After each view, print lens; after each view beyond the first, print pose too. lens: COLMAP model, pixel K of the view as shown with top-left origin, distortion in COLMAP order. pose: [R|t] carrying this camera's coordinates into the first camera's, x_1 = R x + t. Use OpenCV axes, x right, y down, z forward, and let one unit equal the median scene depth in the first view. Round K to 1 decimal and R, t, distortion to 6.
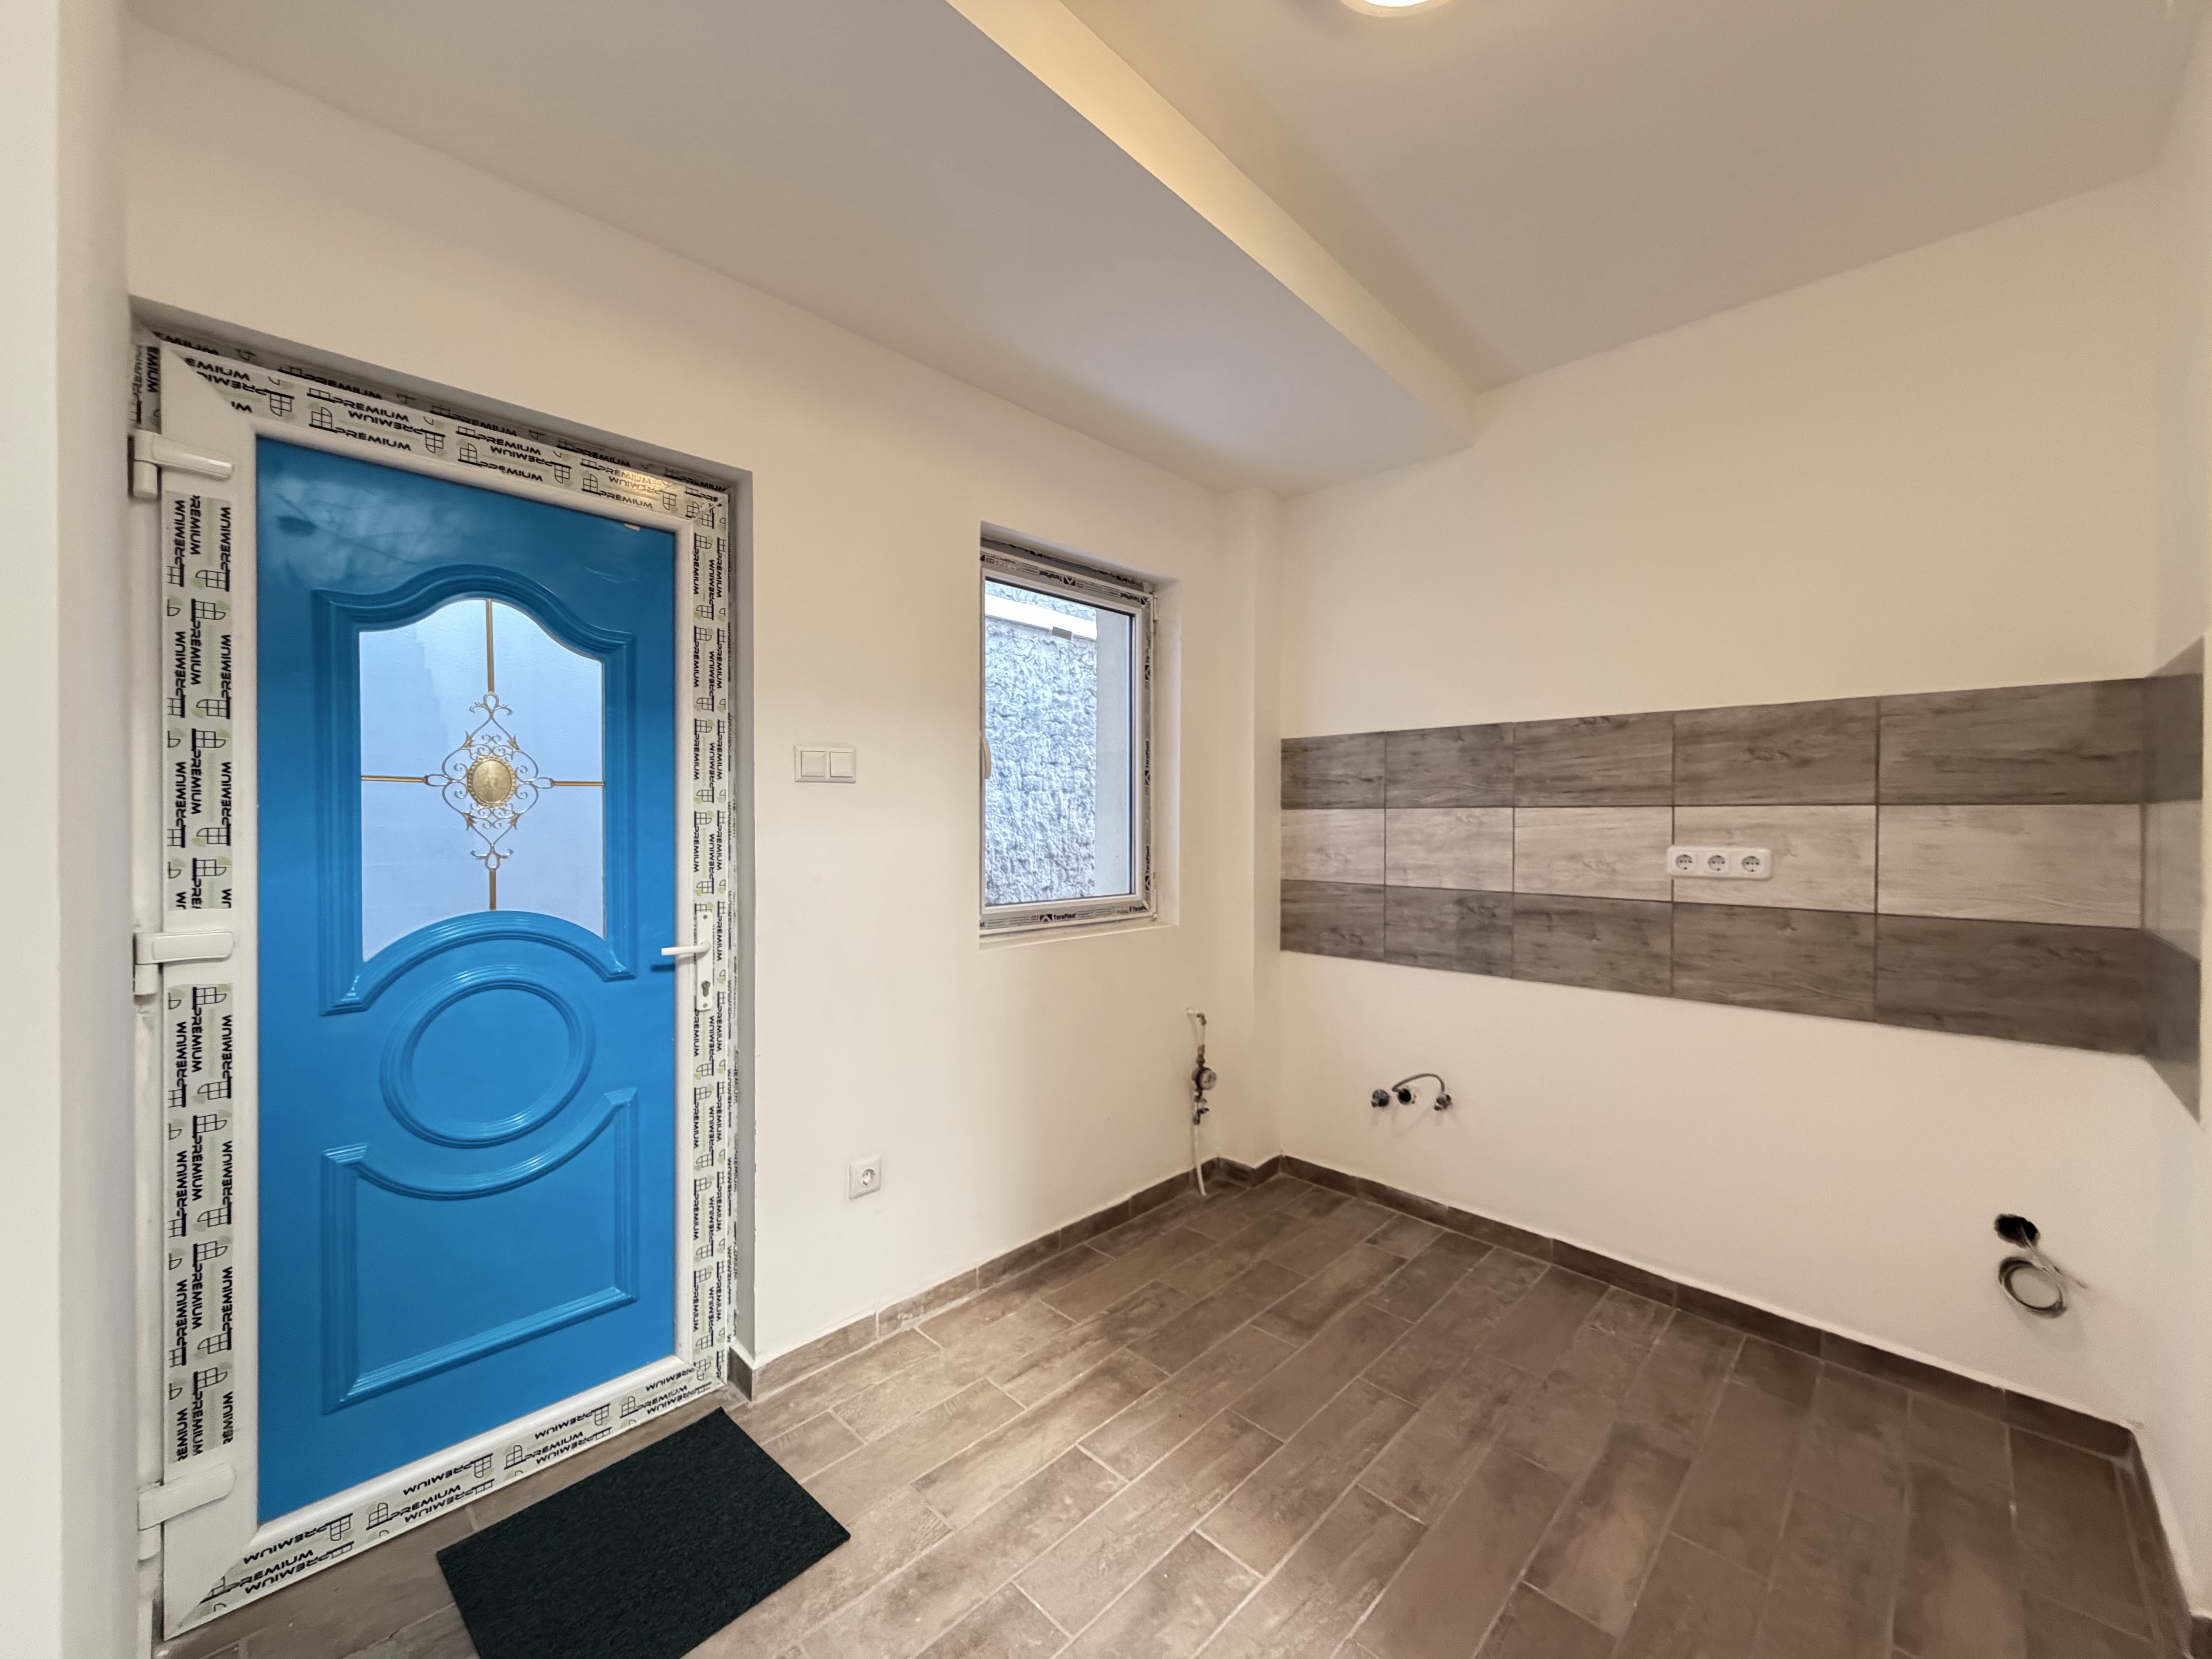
lens RADIAL K [[885.4, 0, 1098.8], [0, 885.4, 833.3], [0, 0, 1]] dist [0.001818, 0.000235]
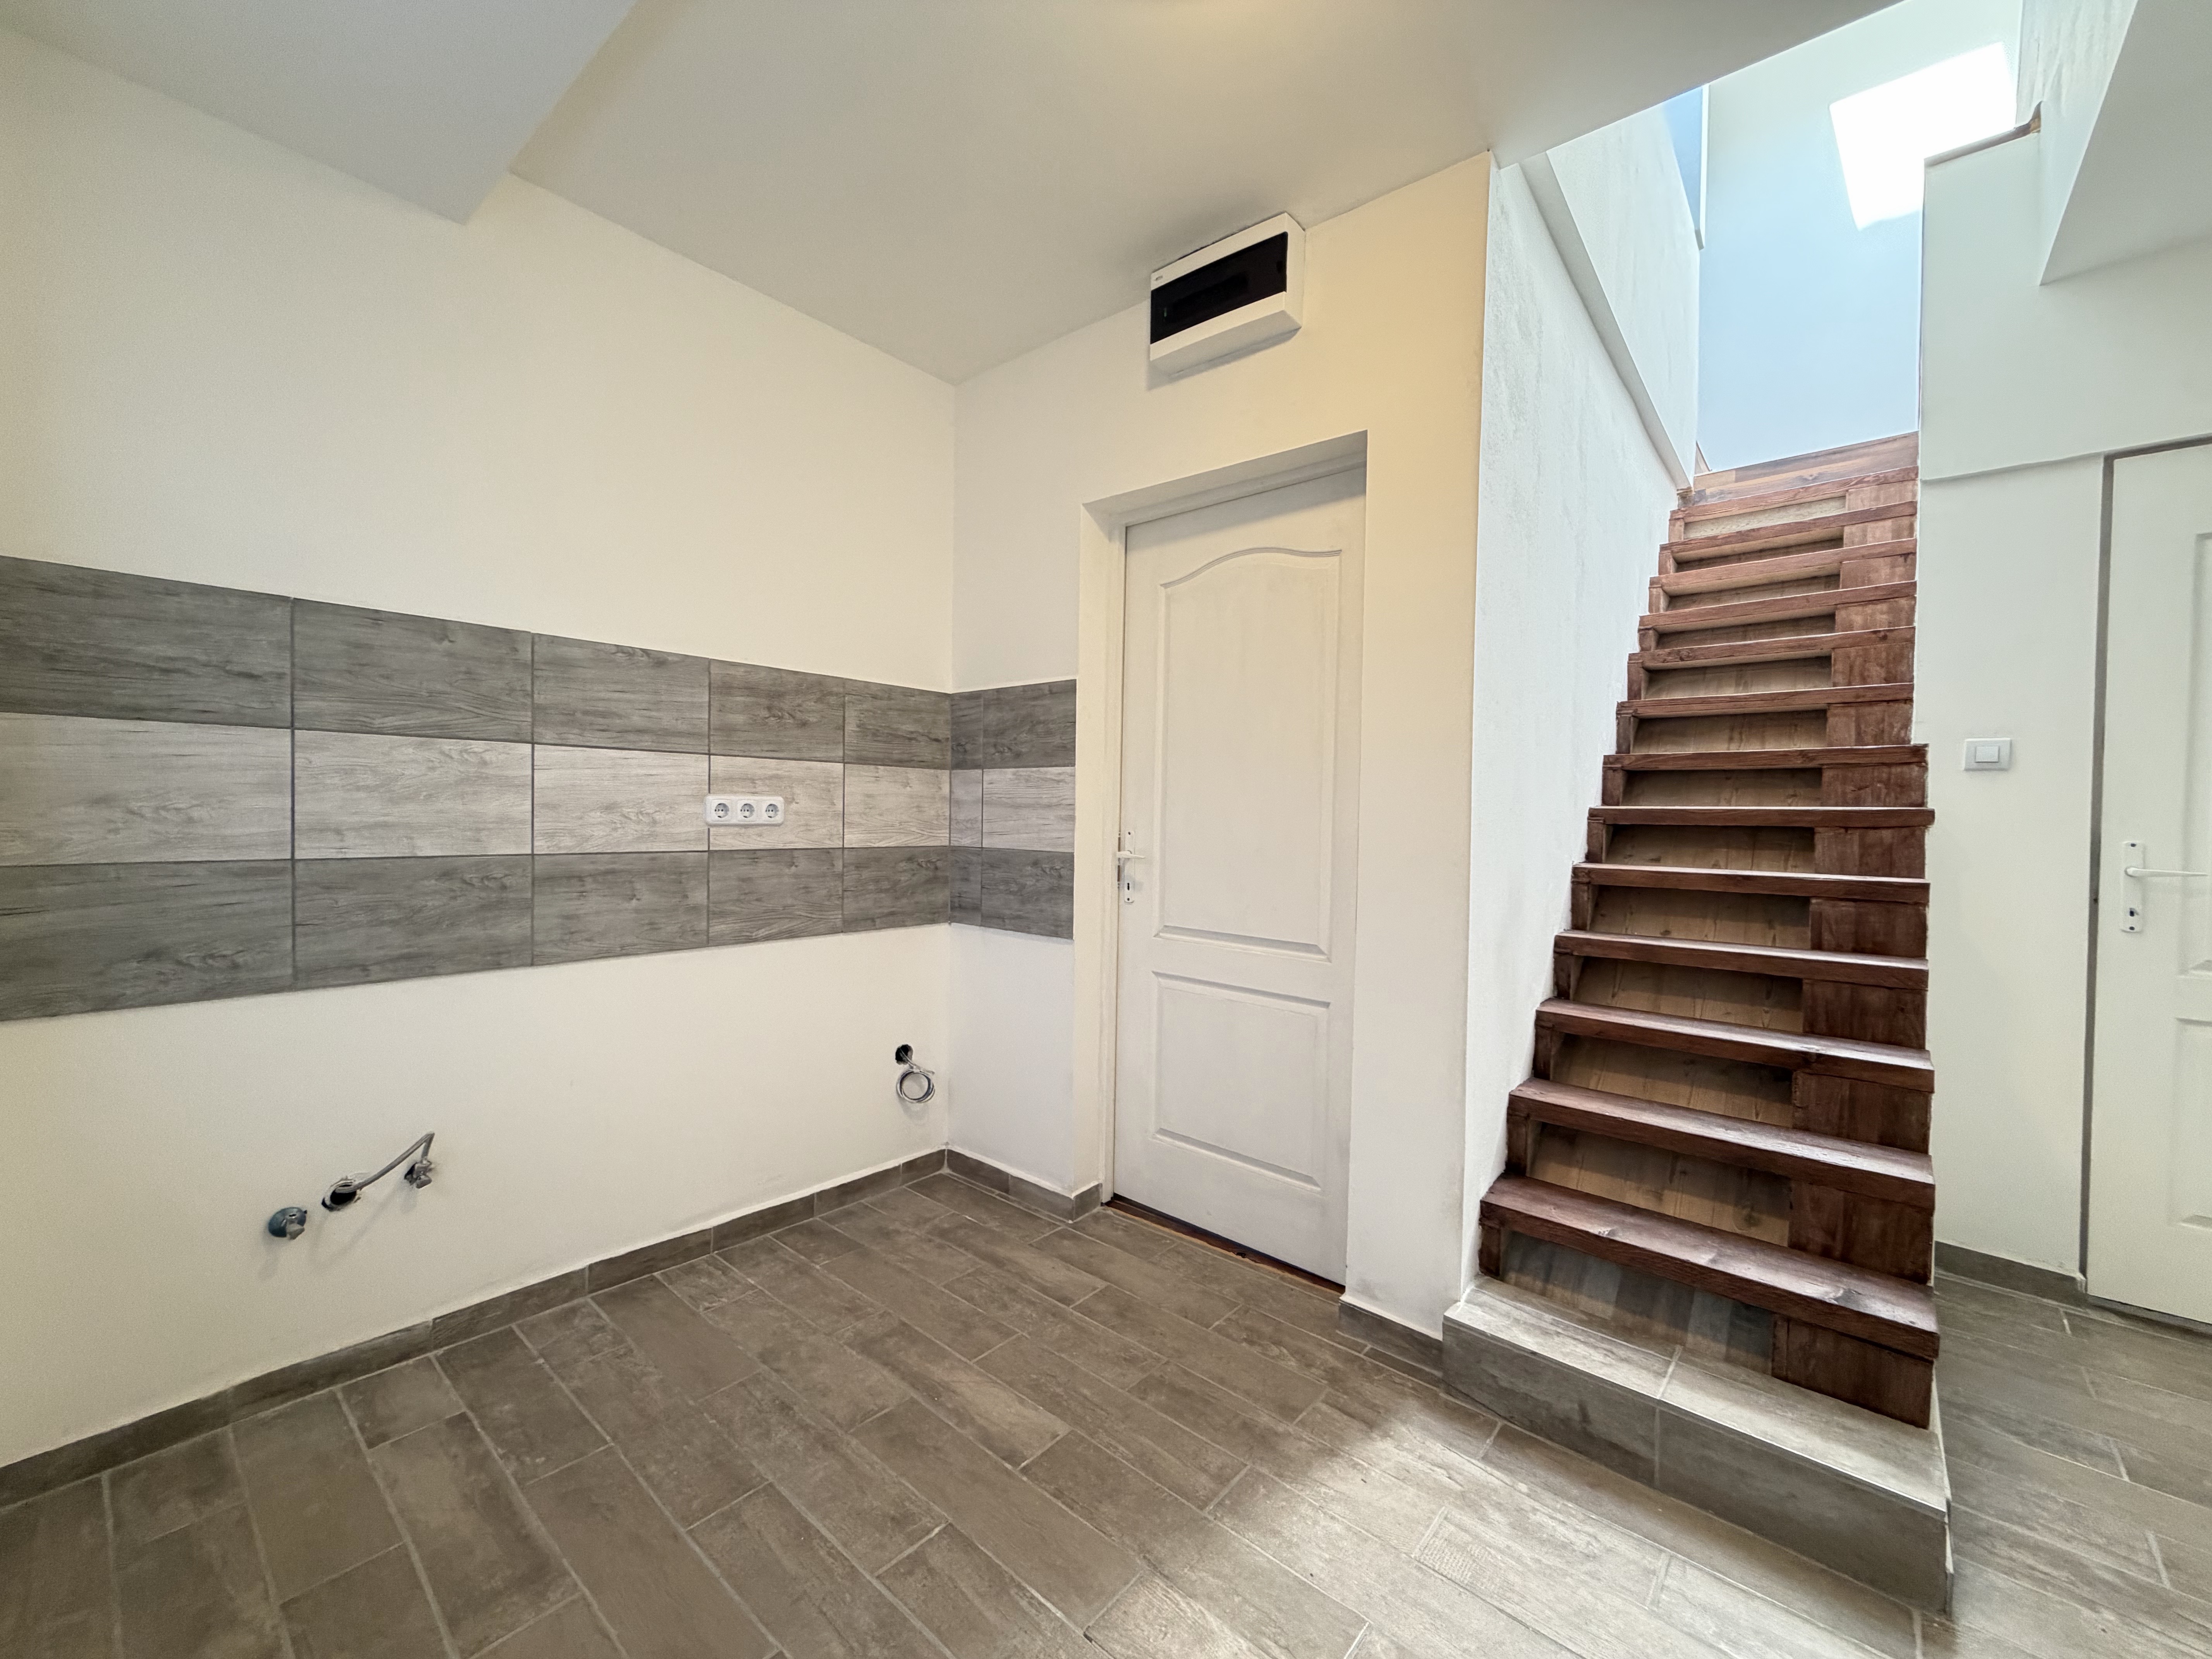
lens RADIAL K [[885.4, 0, 1104.8], [0, 885.4, 828.9], [0, 0, 1]] dist [0.001818, 0.000235]
pose [[-0.066297, -0.024182, 0.997507, -0.390958], [-0.003455, 0.999706, 0.024006, 0.028614], [-0.997794, -0.001855, -0.066361, 0.652017]]
